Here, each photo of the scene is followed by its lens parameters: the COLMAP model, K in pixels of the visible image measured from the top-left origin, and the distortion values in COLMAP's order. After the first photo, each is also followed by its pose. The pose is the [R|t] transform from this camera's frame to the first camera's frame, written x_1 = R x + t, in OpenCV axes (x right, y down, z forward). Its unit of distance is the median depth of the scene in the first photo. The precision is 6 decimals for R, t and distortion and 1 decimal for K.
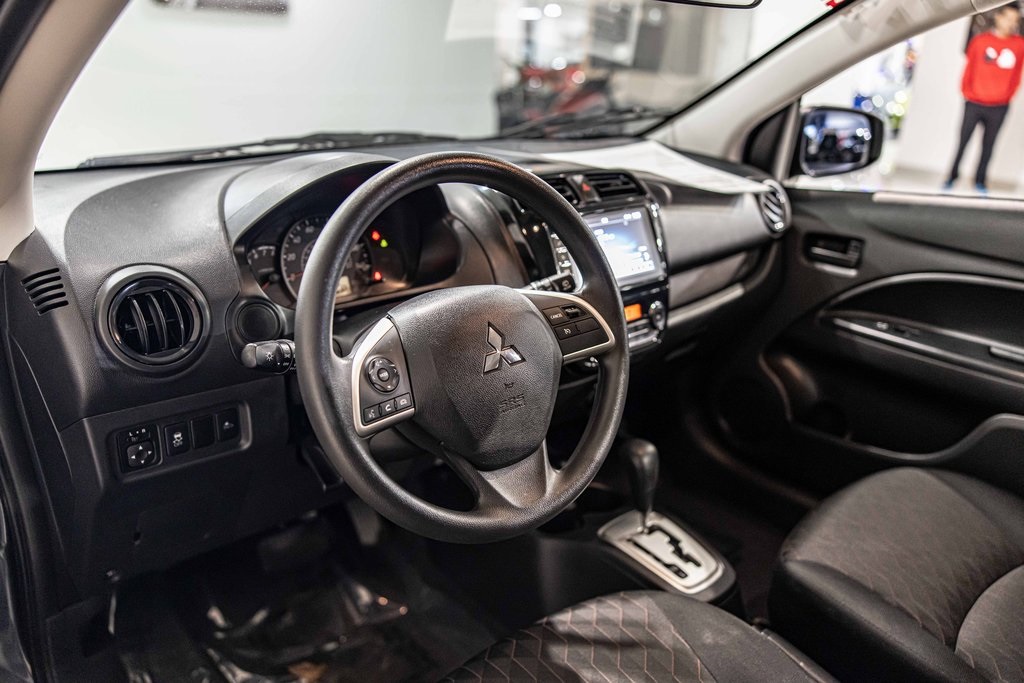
lens RADIAL K [[763.3, 0, 512.0], [0, 763.3, 341.5], [0, 0, 1]] dist [0.050875, 0.000960]
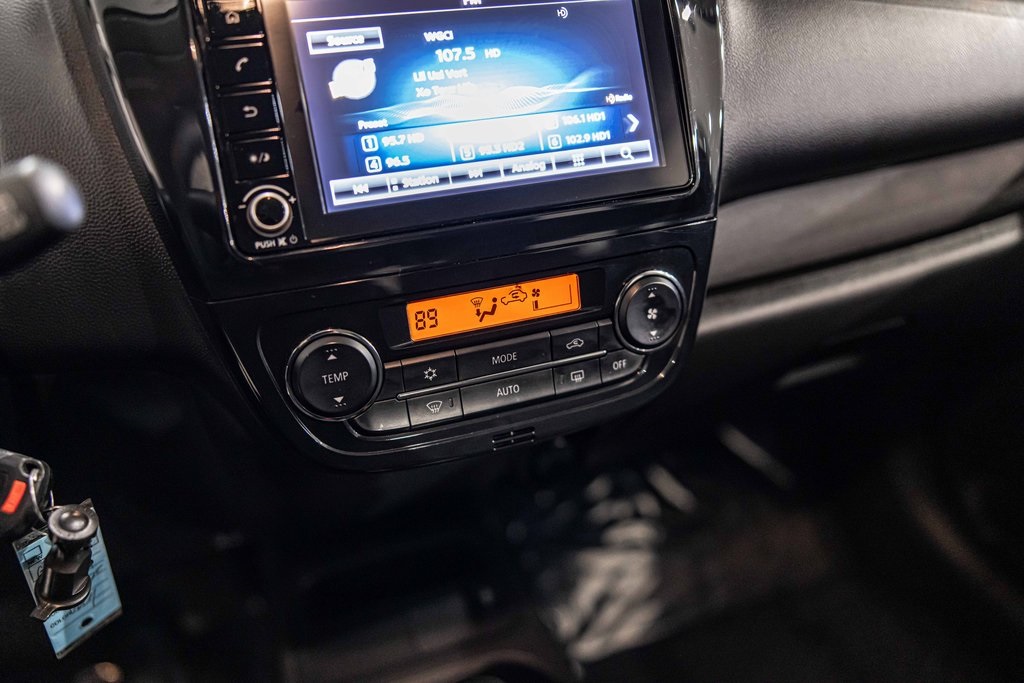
lens RADIAL K [[824.8, 0, 512.0], [0, 824.8, 341.5], [0, 0, 1]] dist [-0.007315, -0.003025]
pose [[0.927650, 0.121723, -0.353058, 0.263775], [-0.074391, 0.986673, 0.144713, -0.067853], [0.365968, -0.107979, 0.924342, 0.658198]]
